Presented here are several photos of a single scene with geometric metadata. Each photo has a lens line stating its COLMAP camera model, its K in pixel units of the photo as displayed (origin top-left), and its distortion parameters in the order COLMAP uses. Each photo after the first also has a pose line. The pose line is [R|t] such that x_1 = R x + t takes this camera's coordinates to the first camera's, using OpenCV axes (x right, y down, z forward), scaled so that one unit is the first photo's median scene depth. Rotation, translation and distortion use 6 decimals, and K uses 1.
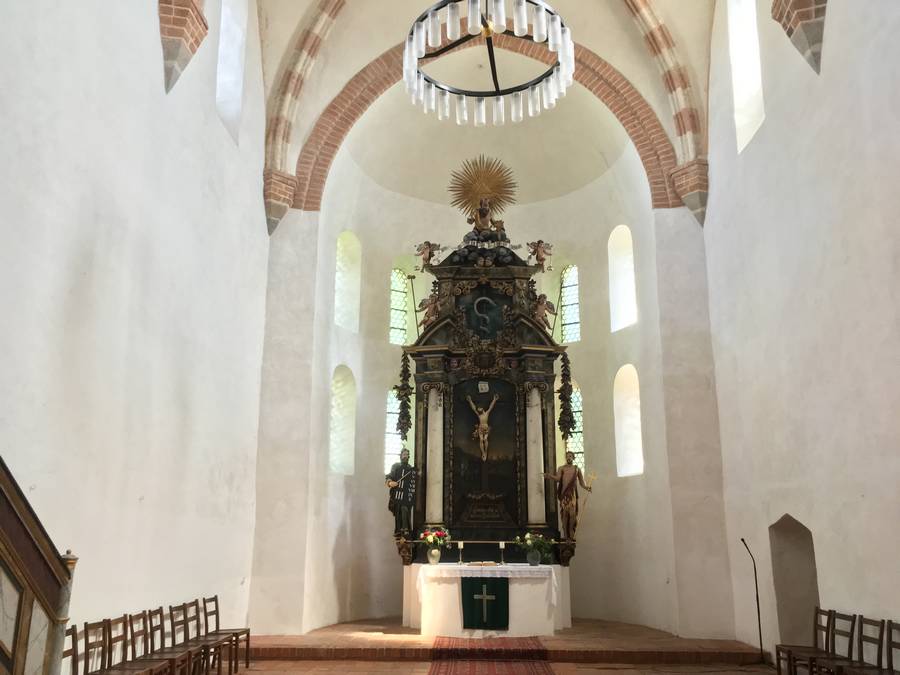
lens RADIAL K [[746.5, 0, 450.0], [0, 746.5, 337.5], [0, 0, 1]] dist [0.027025, 0.001010]
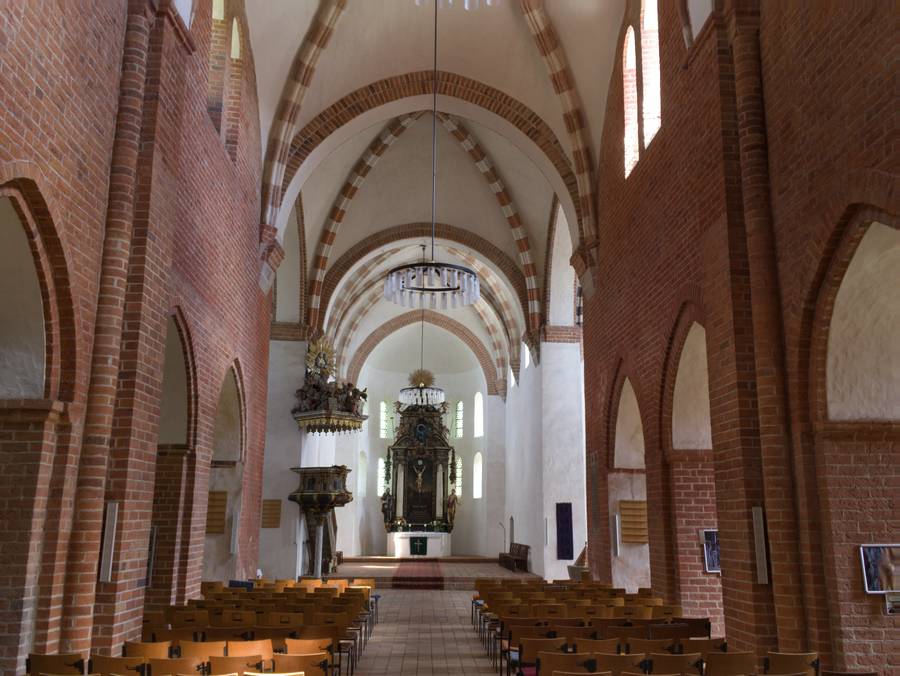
lens RADIAL K [[746.5, 0, 450.0], [0, 746.5, 338.0], [0, 0, 1]] dist [0.027025, 0.001010]
pose [[0.997359, 0.020011, 0.069822, -0.038693], [-0.021302, 0.999615, 0.017792, -0.400726], [-0.069439, -0.019232, 0.997401, -1.506122]]
